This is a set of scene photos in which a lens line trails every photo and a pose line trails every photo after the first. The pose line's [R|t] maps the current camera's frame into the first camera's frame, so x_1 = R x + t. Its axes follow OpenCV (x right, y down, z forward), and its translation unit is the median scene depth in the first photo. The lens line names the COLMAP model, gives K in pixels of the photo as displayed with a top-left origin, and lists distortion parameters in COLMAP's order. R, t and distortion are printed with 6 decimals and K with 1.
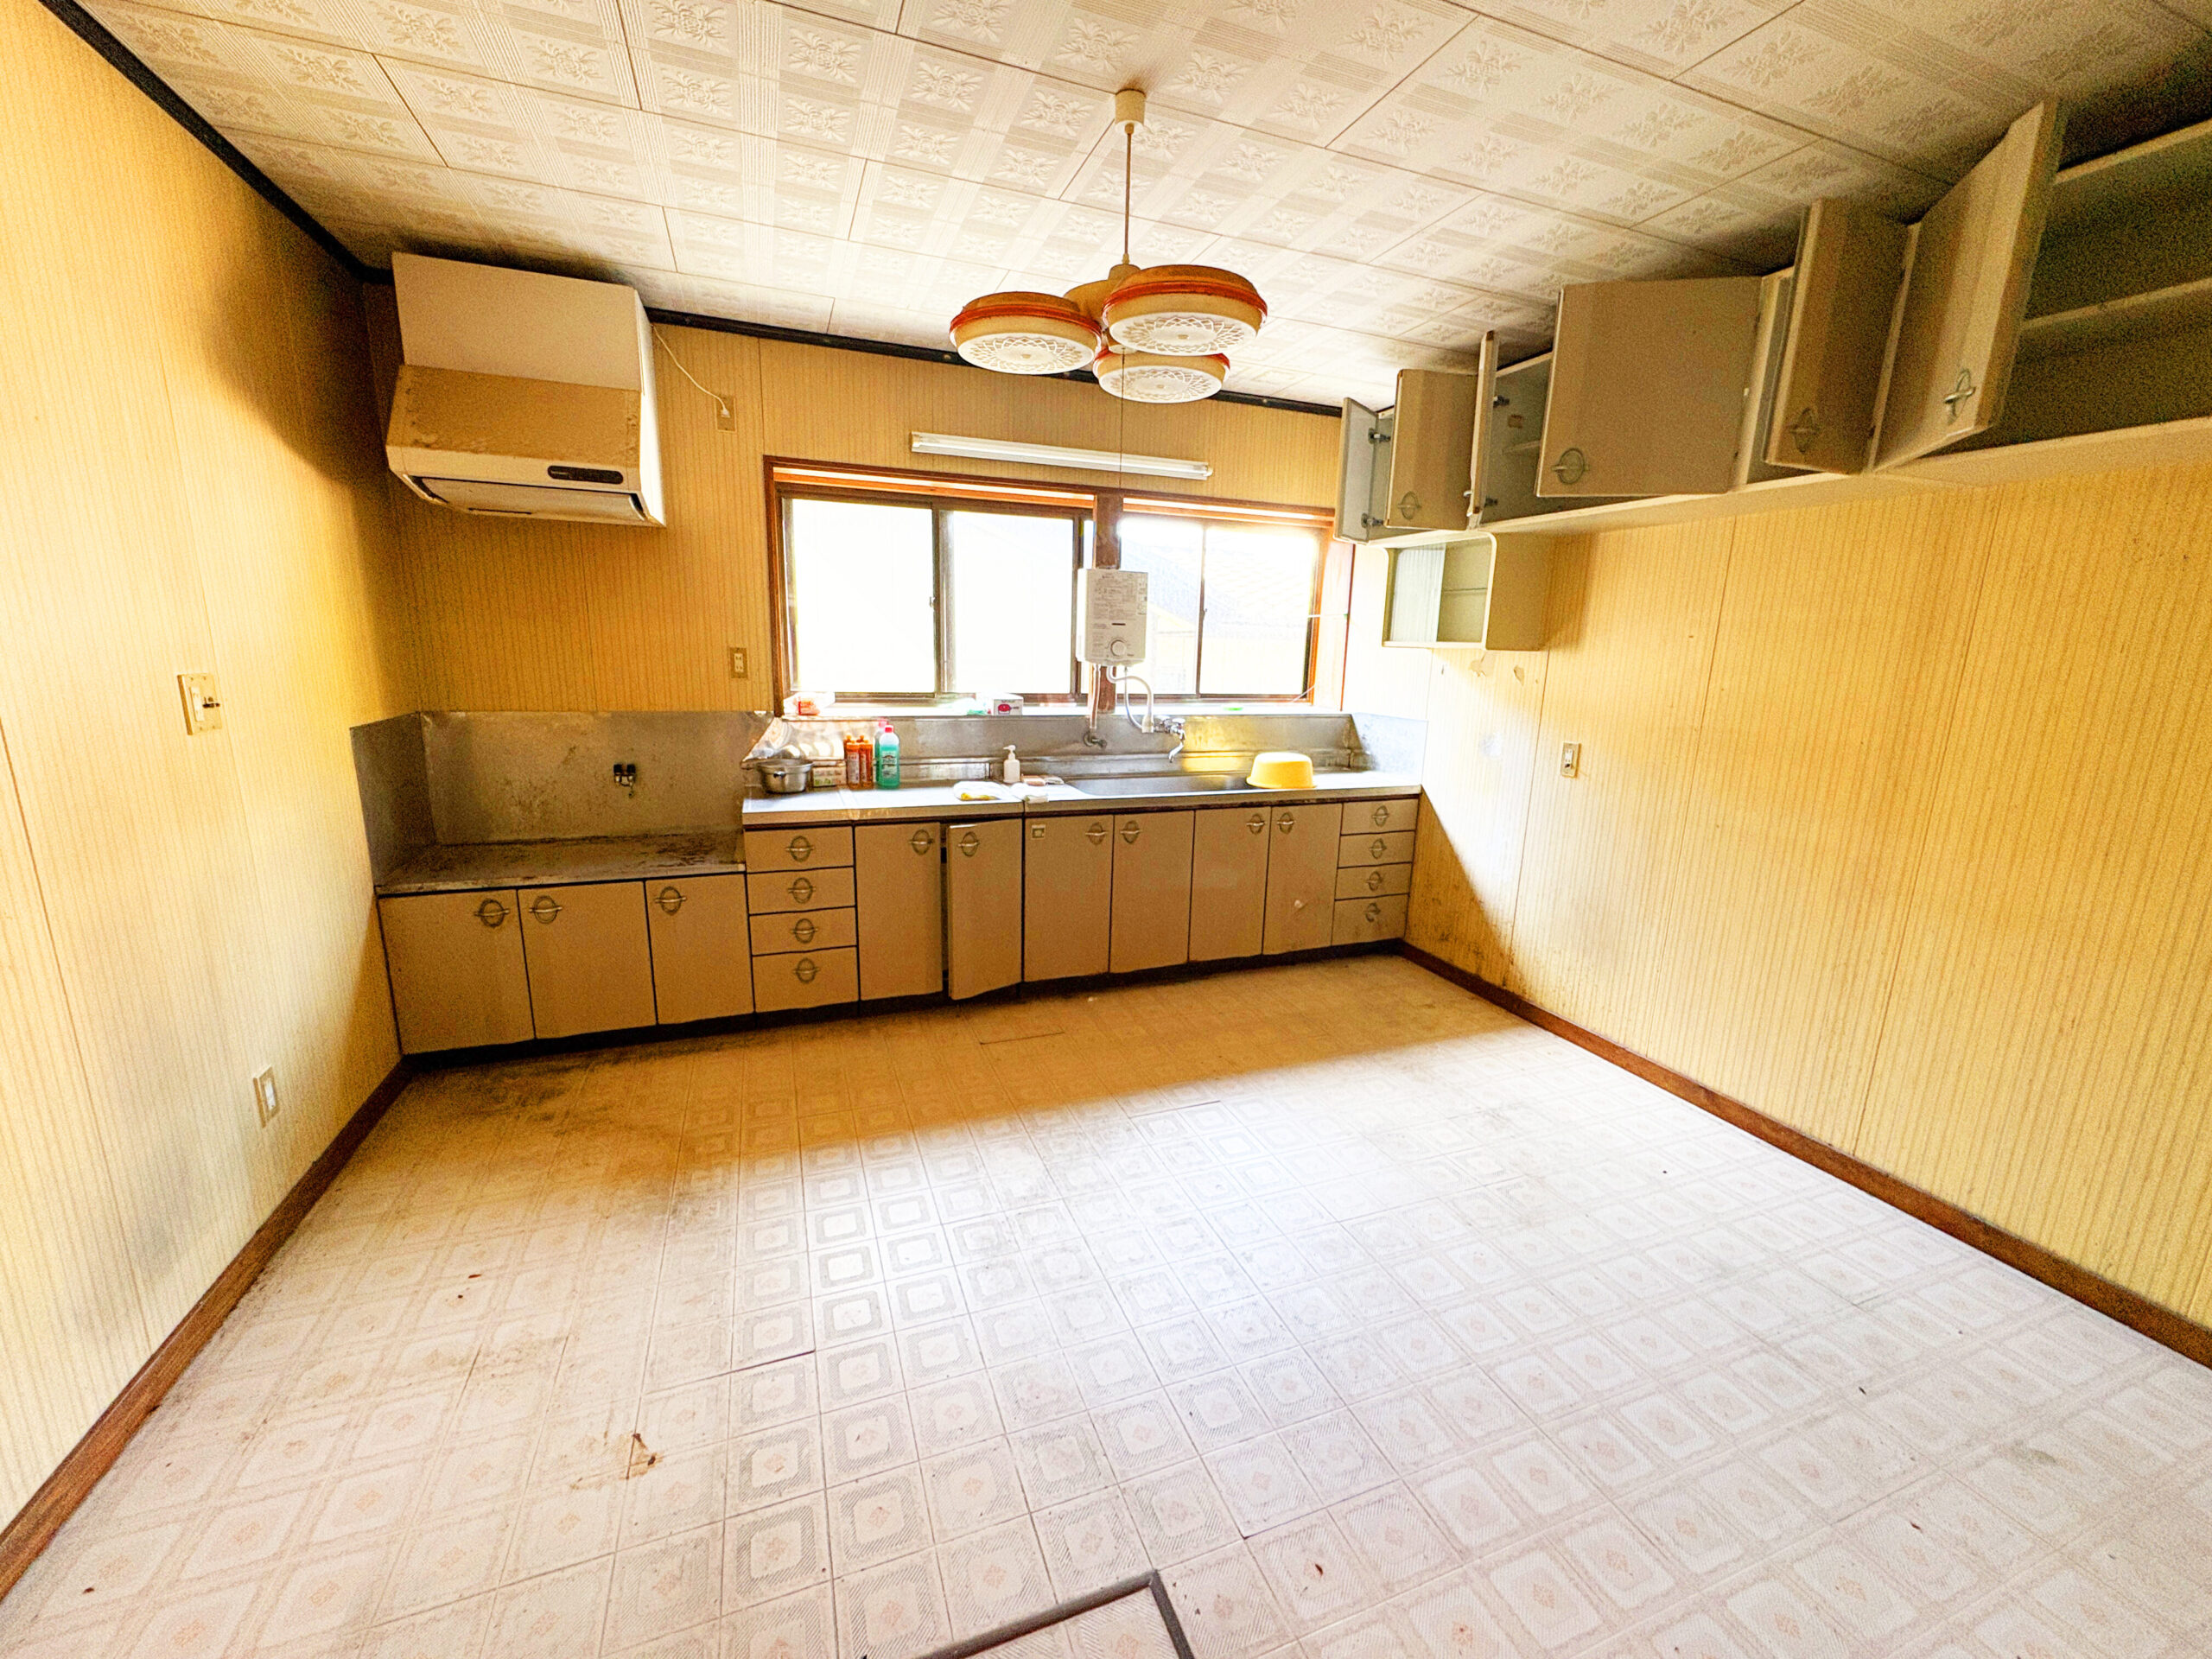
lens RADIAL K [[881.5, 0, 1108.8], [0, 881.5, 826.3], [0, 0, 1]] dist [-0.000331, 0.000156]
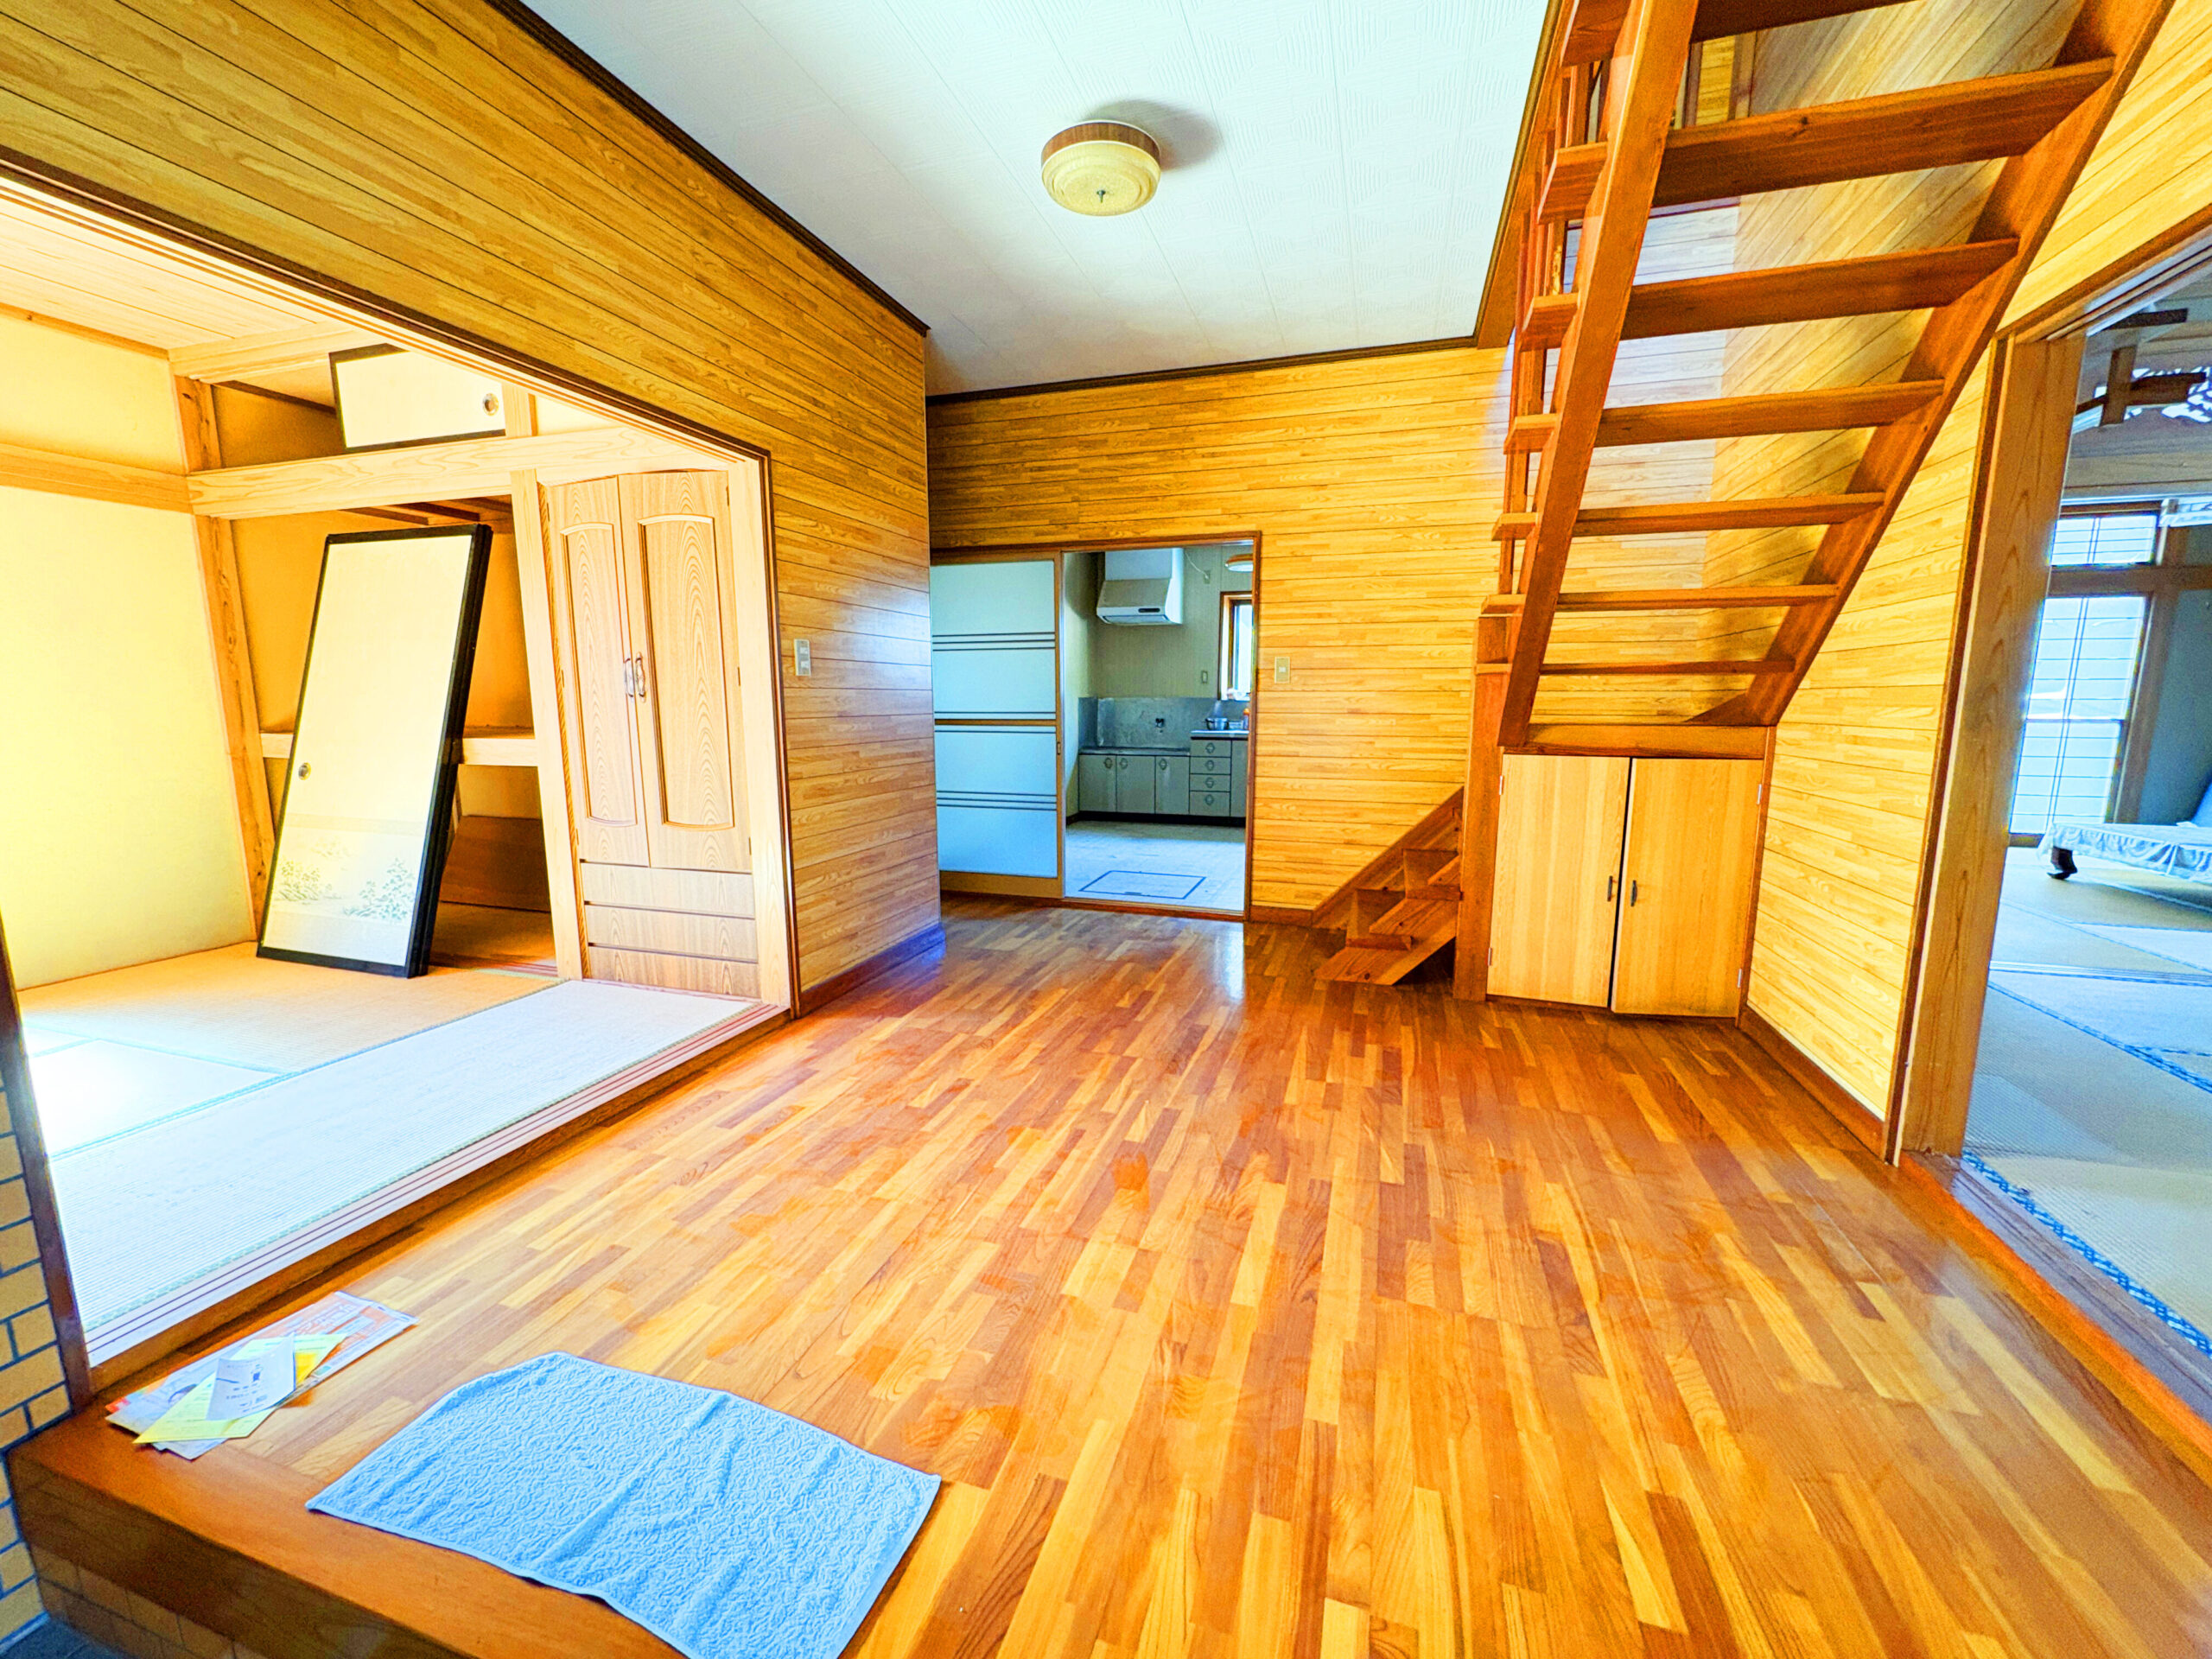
lens RADIAL K [[881.5, 0, 1106.8], [0, 881.5, 831.6], [0, 0, 1]] dist [-0.000331, 0.000156]
pose [[0.780455, 0.073671, -0.620857, 1.061977], [-0.116638, 0.992756, -0.028820, 0.394950], [0.614236, 0.094908, 0.783394, -1.193111]]
